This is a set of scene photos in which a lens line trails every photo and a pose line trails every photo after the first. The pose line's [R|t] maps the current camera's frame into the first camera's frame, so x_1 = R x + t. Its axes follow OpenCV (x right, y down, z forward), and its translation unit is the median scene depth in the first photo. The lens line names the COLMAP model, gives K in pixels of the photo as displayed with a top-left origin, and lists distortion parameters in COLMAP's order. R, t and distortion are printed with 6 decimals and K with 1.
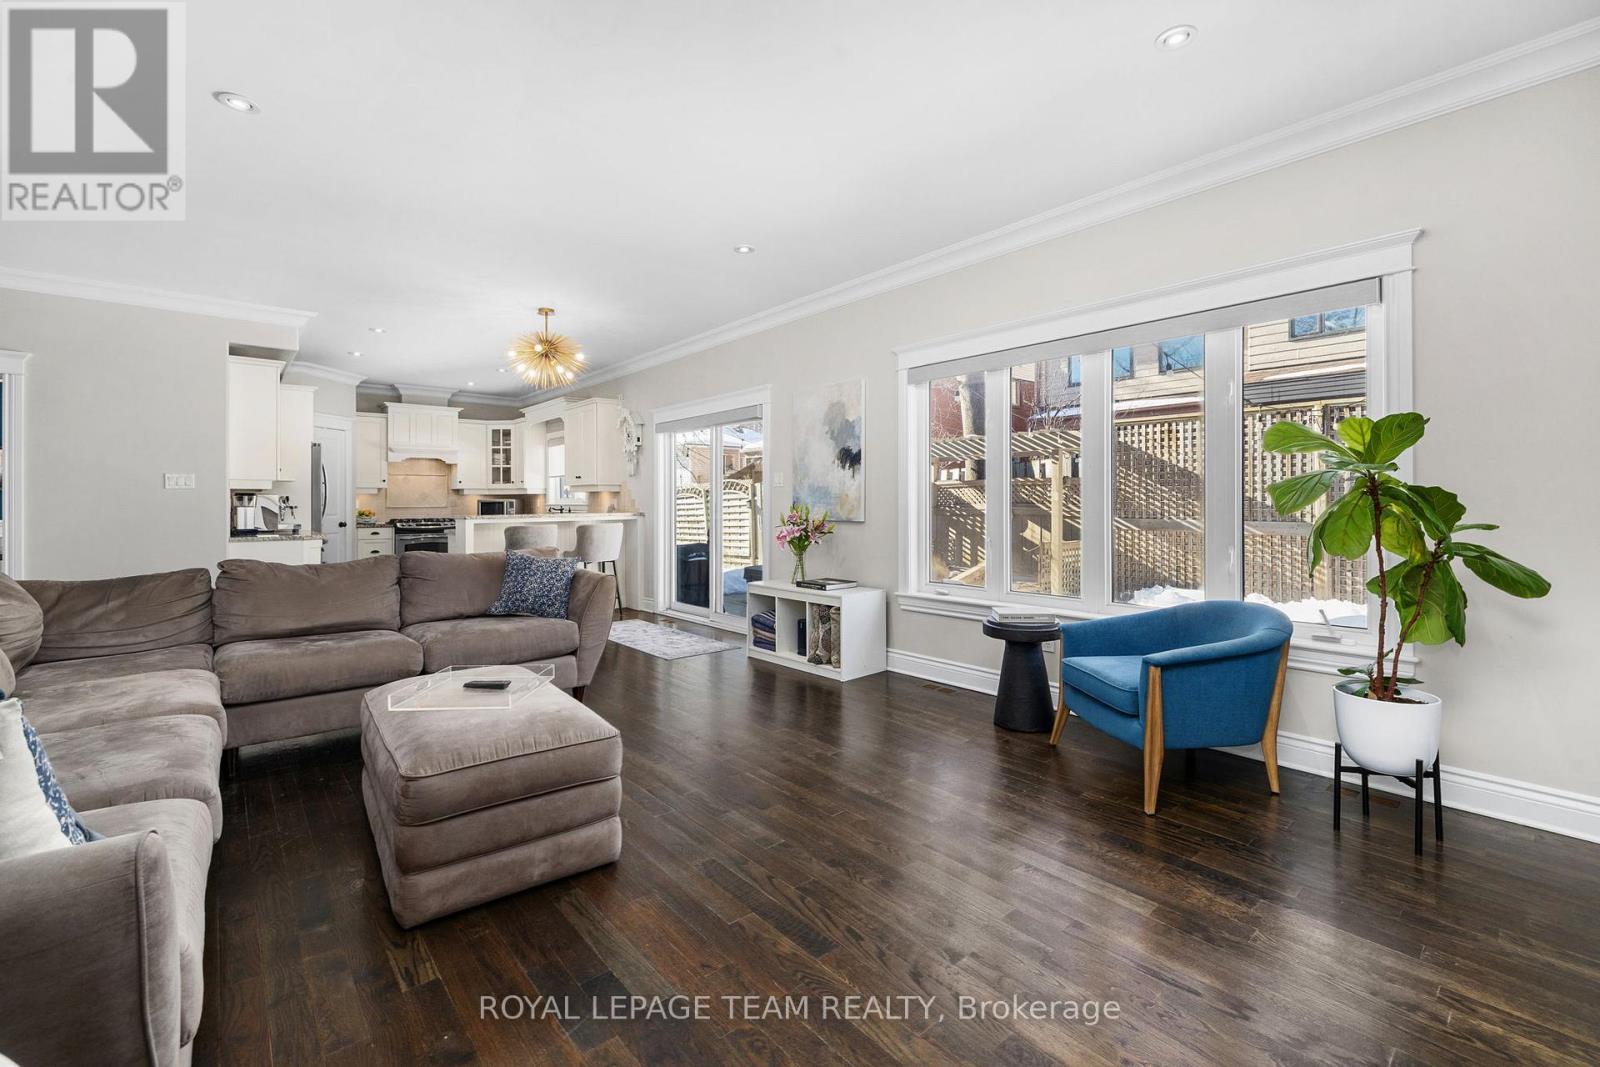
lens RADIAL K [[682.8, 0, 767.8], [0, 682.8, 500.3], [0, 0, 1]] dist [0.003368, -0.000007]
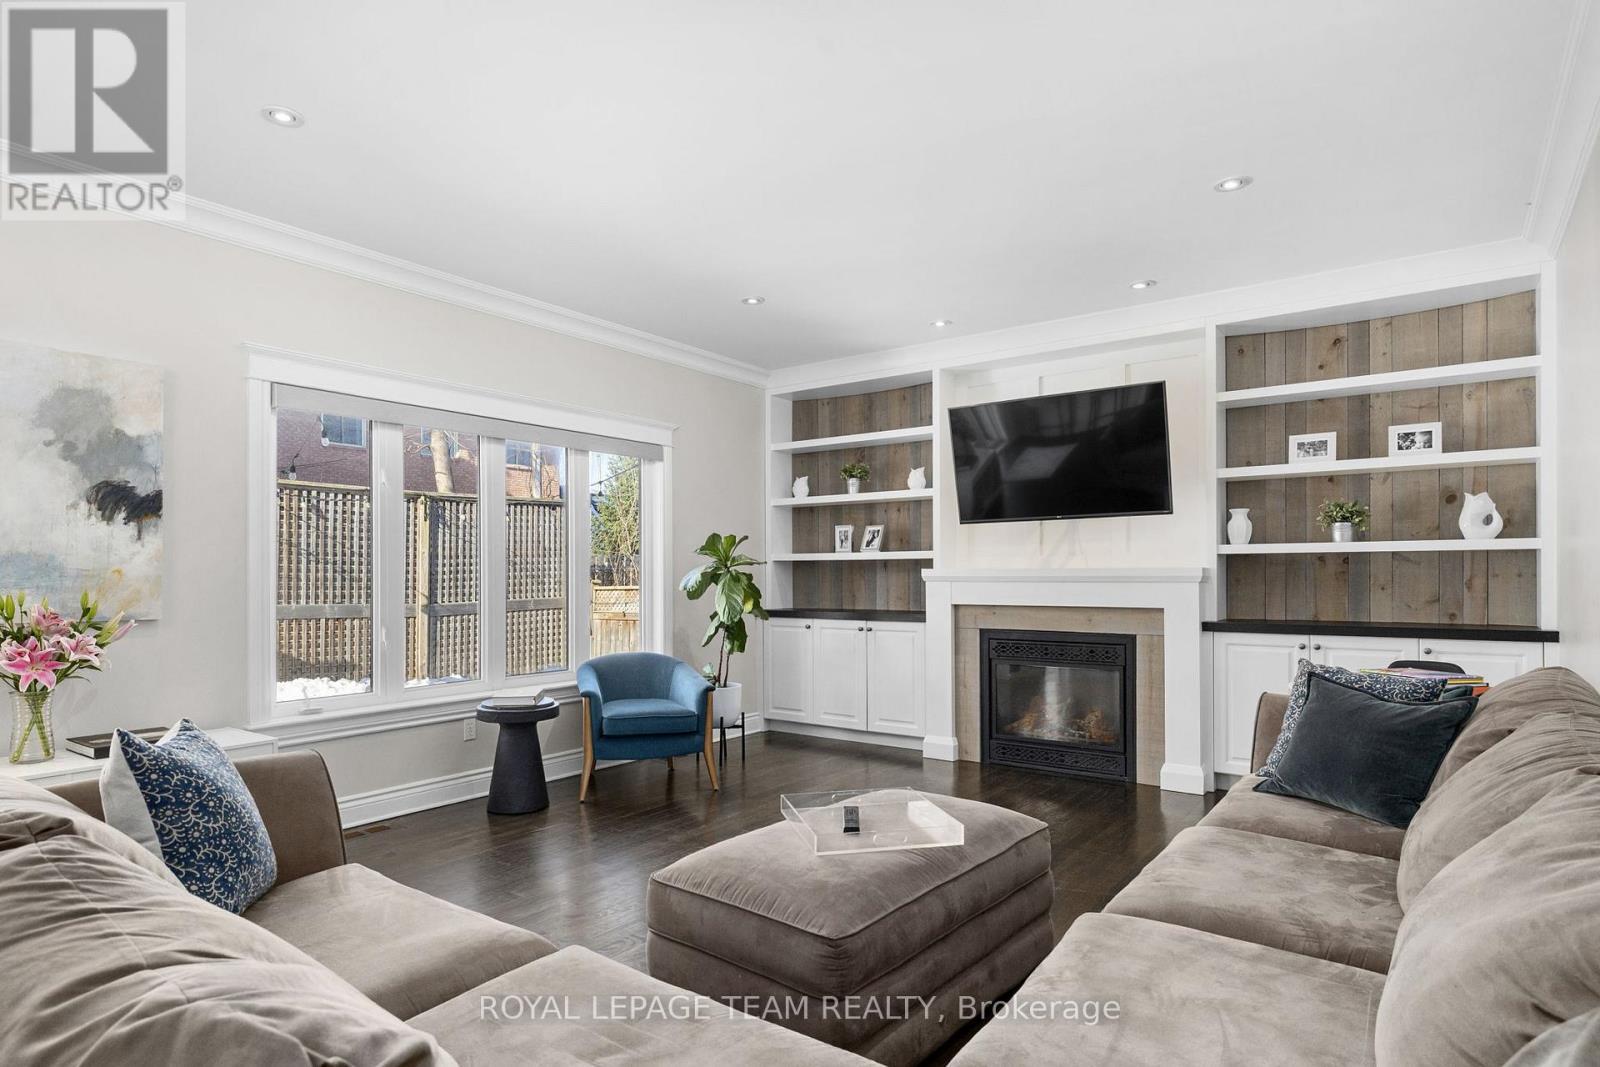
lens RADIAL K [[897.2, 0, 805.1], [0, 897.2, 572.8], [0, 0, 1]] dist [0.002697, 0.001899]
pose [[-0.271395, 0.005355, 0.962453, -0.650913], [0.002142, 0.999985, -0.004960, -0.002547], [-0.962466, 0.000715, -0.271403, 0.632930]]
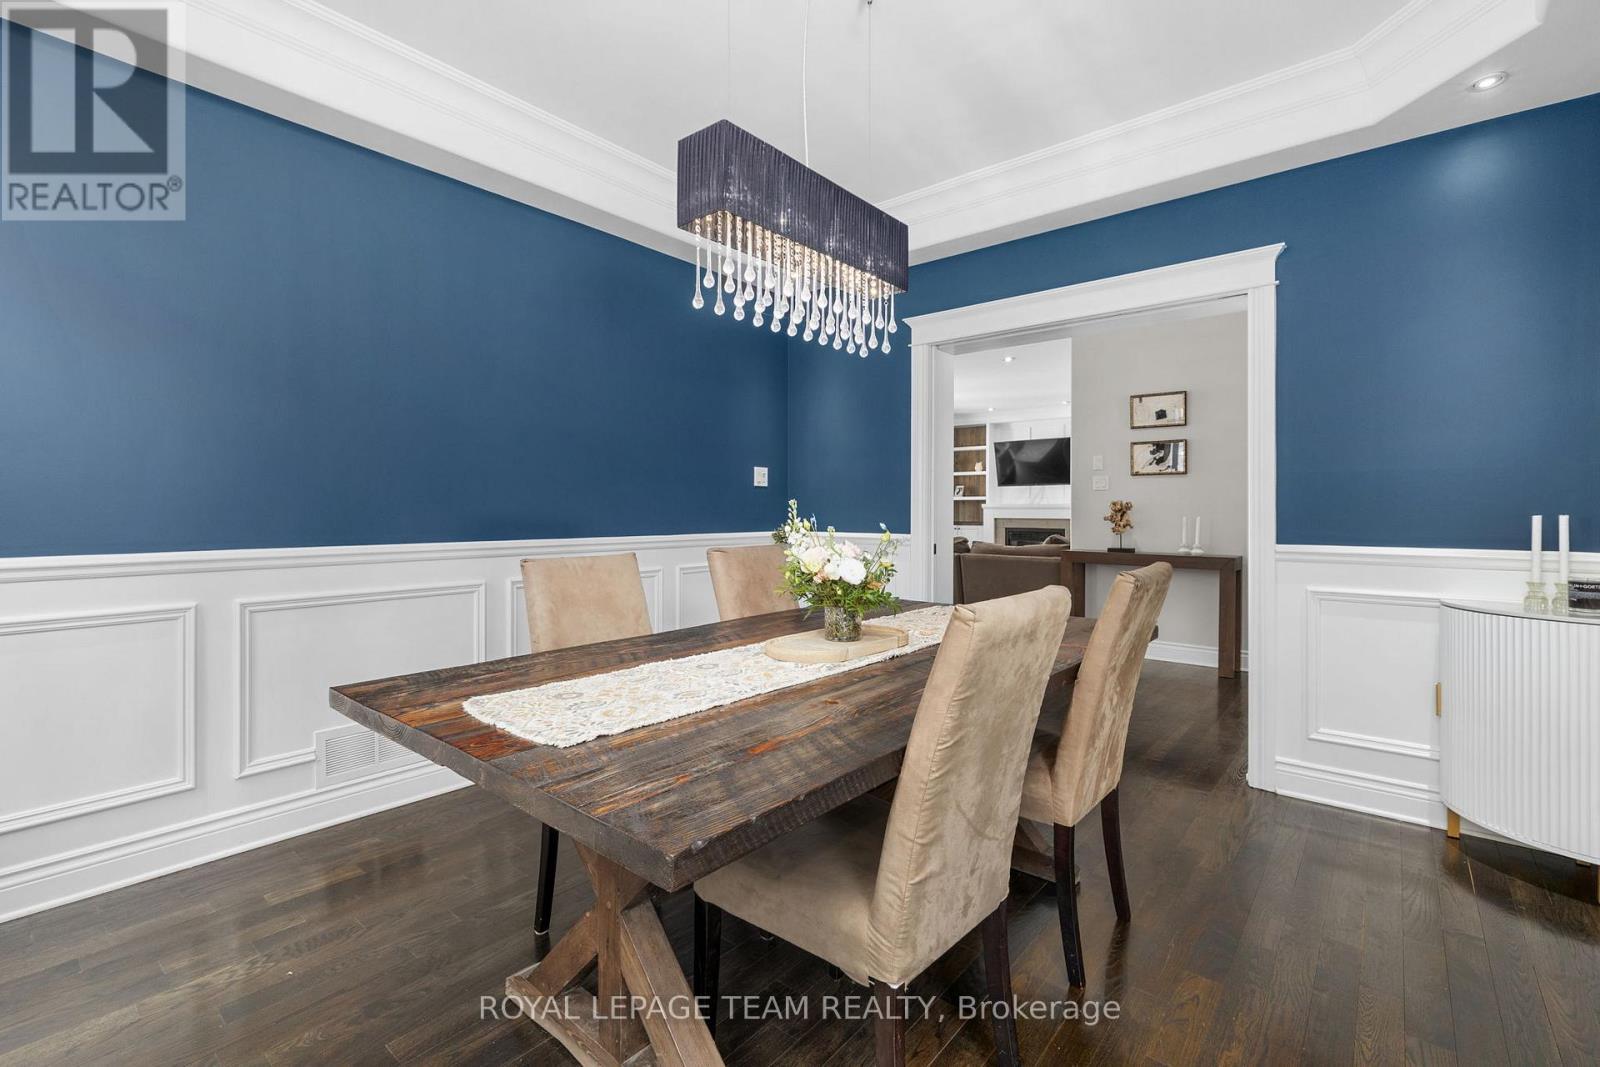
lens RADIAL K [[682.8, 0, 798.6], [0, 682.8, 518.5], [0, 0, 1]] dist [0.003368, -0.000007]
pose [[-0.188001, -0.011888, 0.982097, -1.596595], [-0.003804, 0.999928, 0.011376, 0.011063], [-0.982162, -0.001597, -0.188033, 1.148478]]
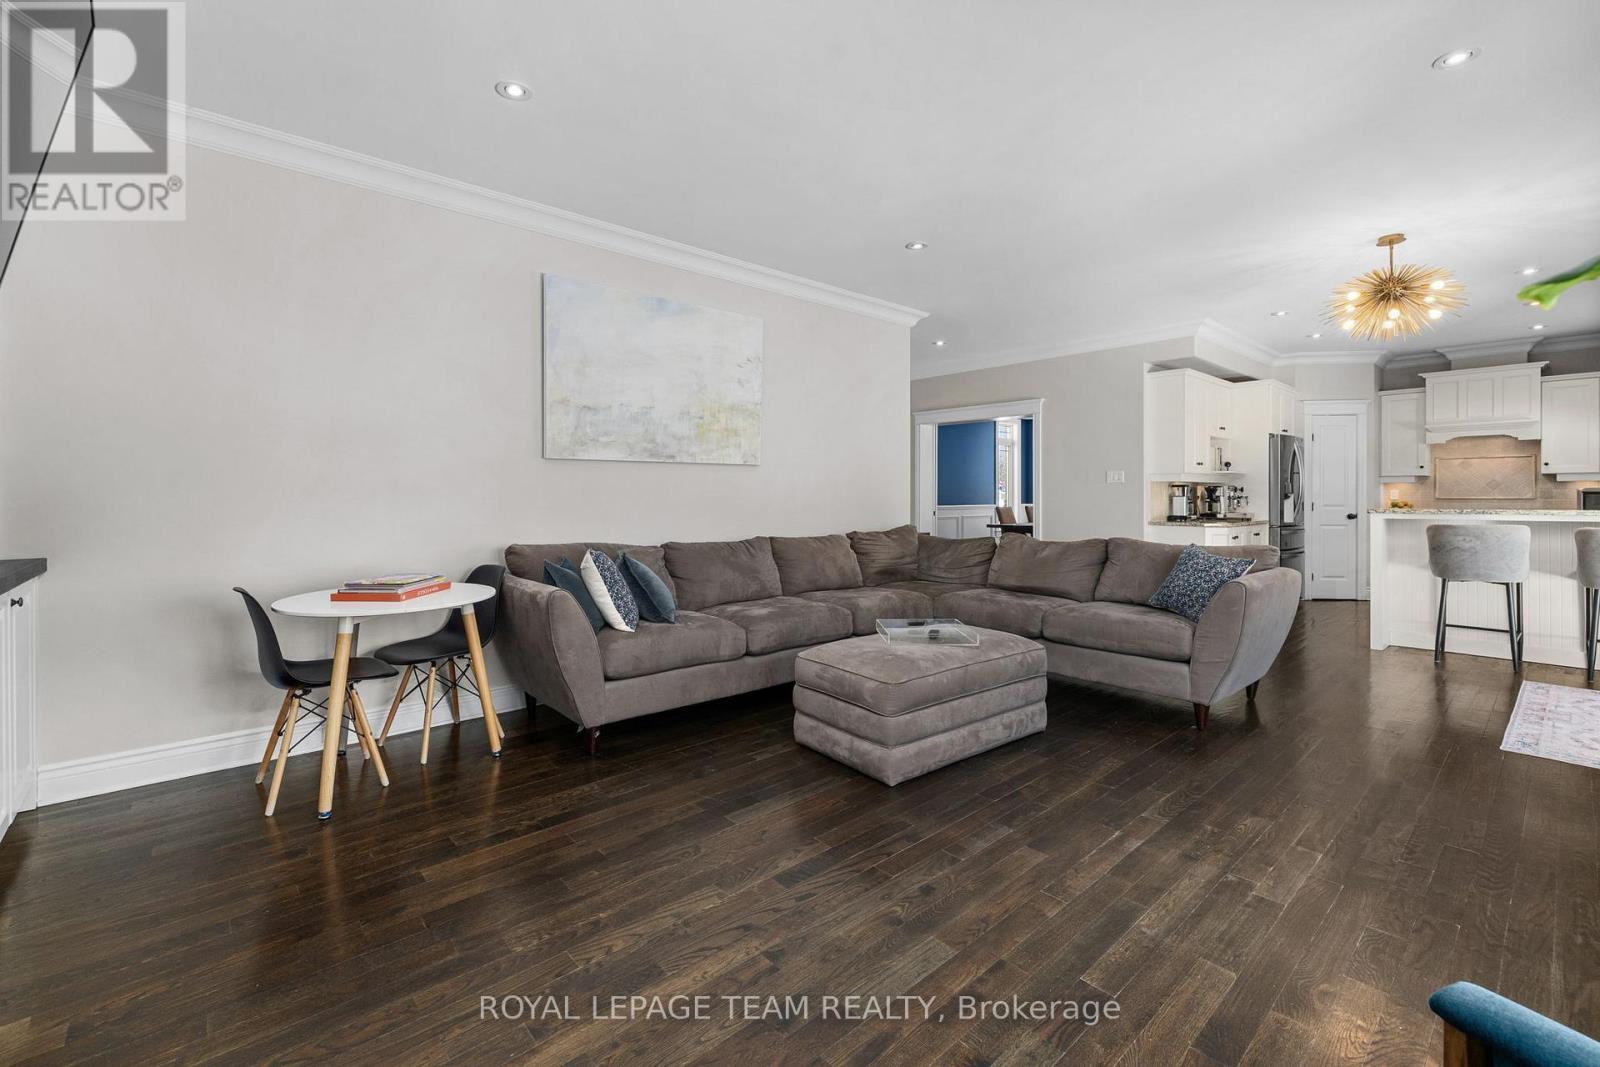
lens RADIAL K [[682.8, 0, 802.4], [0, 682.8, 485.2], [0, 0, 1]] dist [0.003368, -0.000007]
pose [[0.045411, -0.012503, -0.998890, 0.391201], [0.003982, 0.999916, -0.012335, 0.002001], [0.998960, -0.003418, 0.045457, 0.310630]]
